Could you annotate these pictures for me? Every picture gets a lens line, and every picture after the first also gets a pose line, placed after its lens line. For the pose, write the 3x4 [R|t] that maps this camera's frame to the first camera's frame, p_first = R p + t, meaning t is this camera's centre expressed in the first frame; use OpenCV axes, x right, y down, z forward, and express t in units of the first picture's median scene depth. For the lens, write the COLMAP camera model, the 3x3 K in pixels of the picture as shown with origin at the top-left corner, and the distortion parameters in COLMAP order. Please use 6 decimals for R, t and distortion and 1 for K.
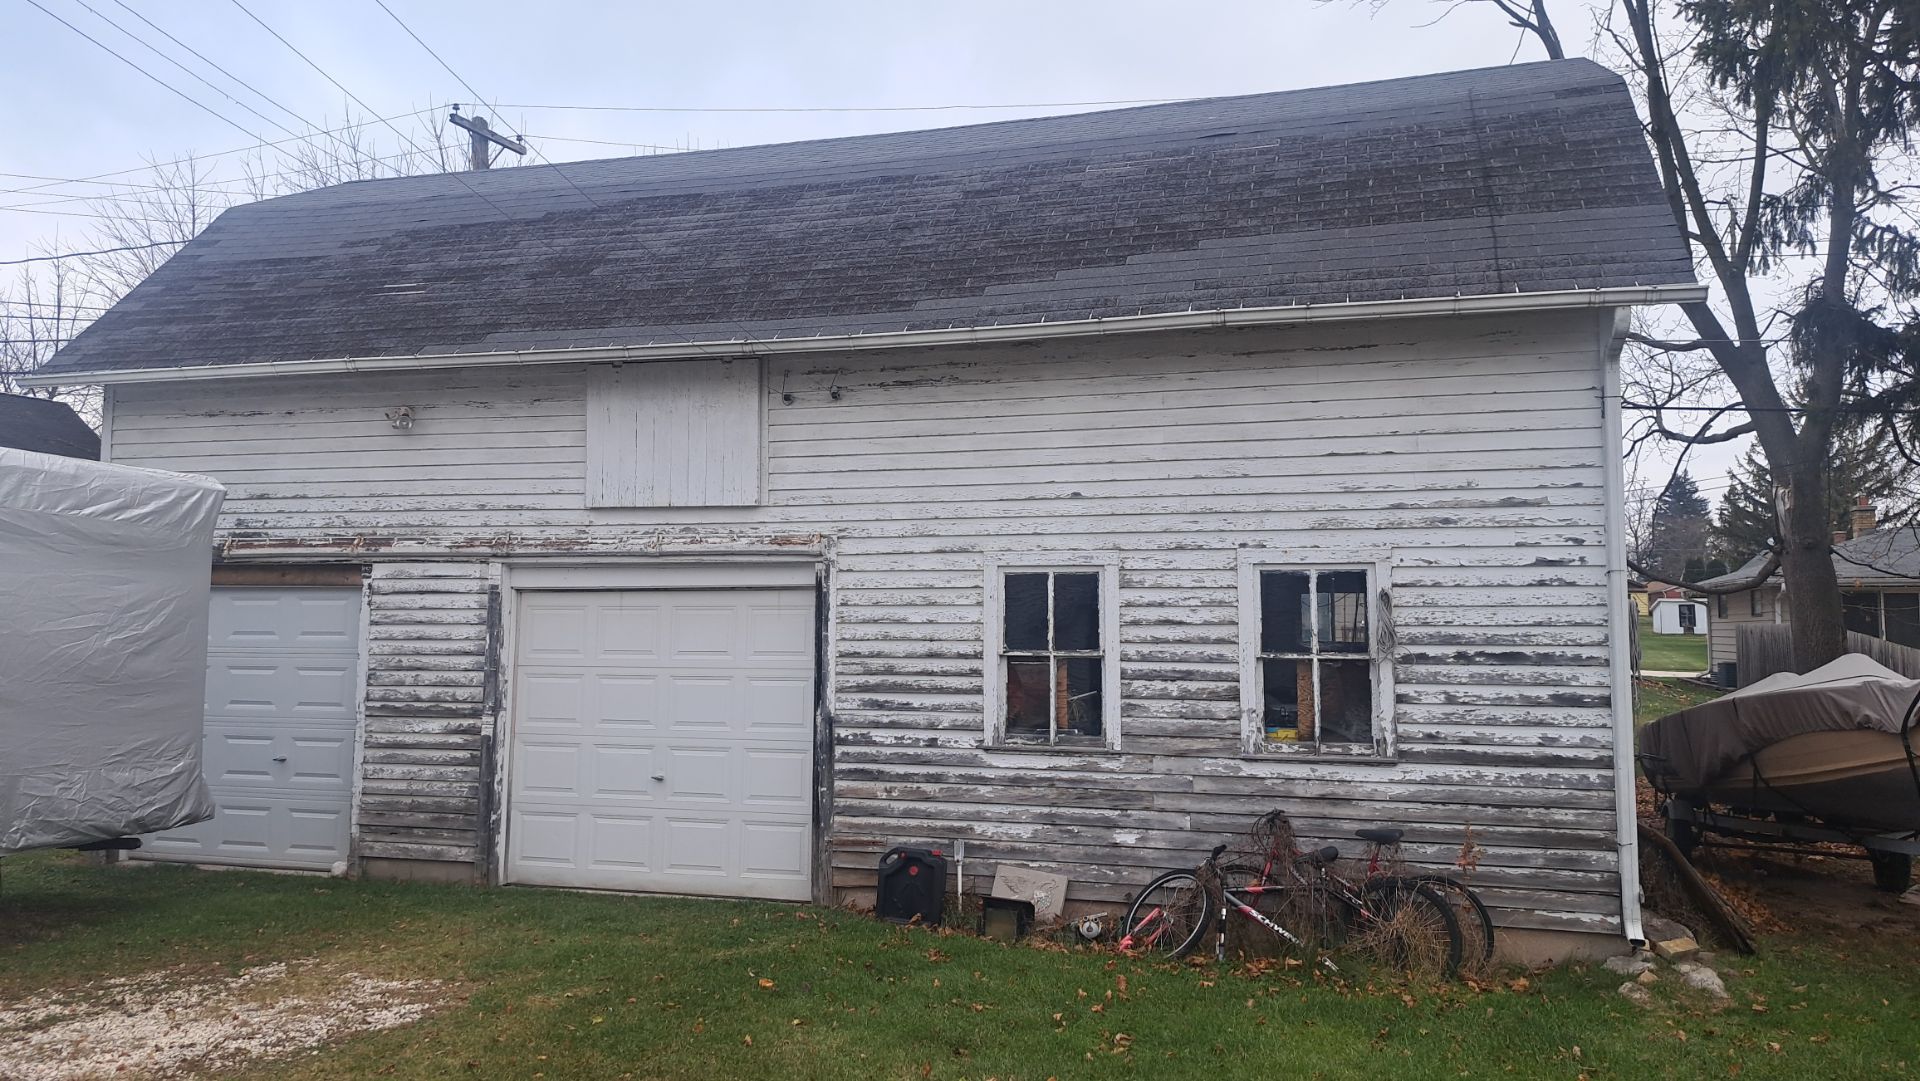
lens RADIAL K [[1331.6, 0, 1008.0], [0, 1331.6, 490.4], [0, 0, 1]] dist [0.099914, -0.107569]
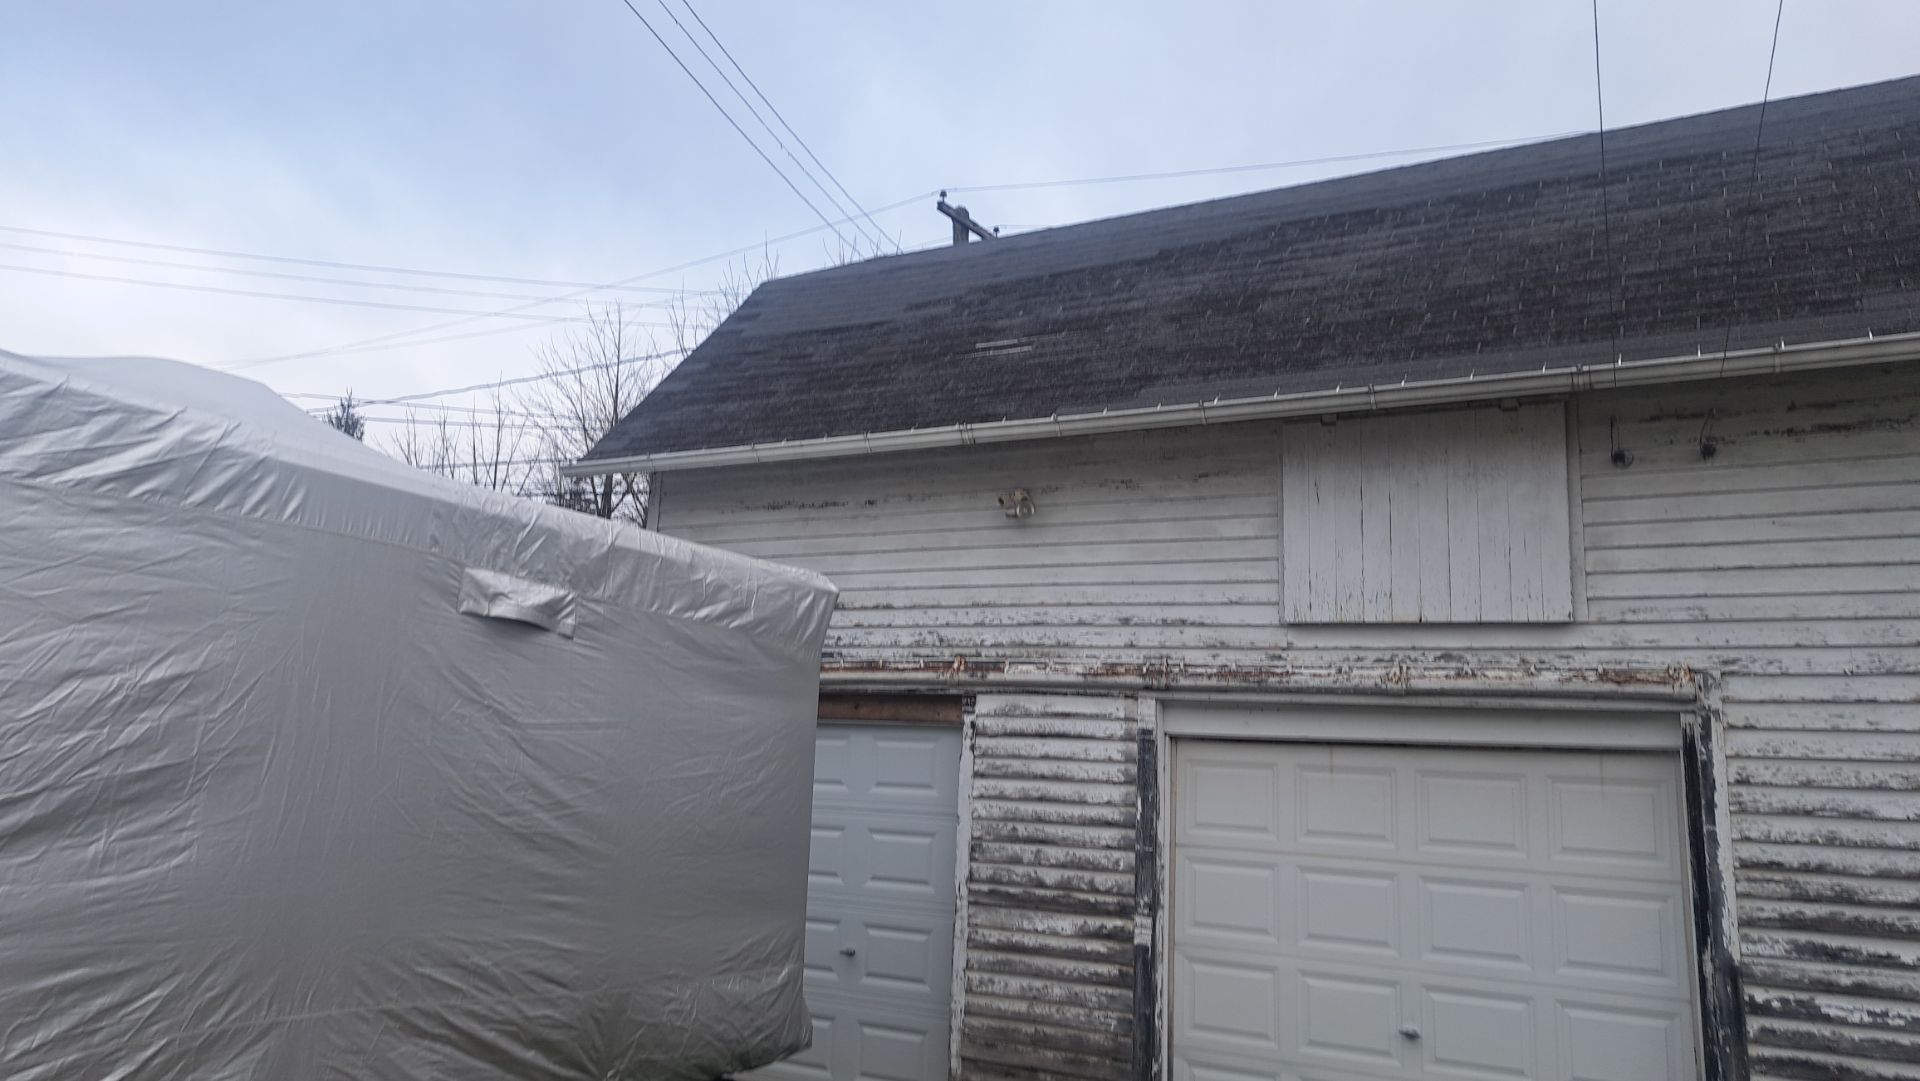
lens RADIAL K [[1331.6, 0, 1008.0], [0, 1331.6, 490.4], [0, 0, 1]] dist [0.099914, -0.107569]
pose [[0.975697, -0.011526, -0.218821, -0.298527], [-0.012202, 0.994208, -0.106774, 0.020402], [0.218784, 0.106849, 0.969906, 0.274171]]
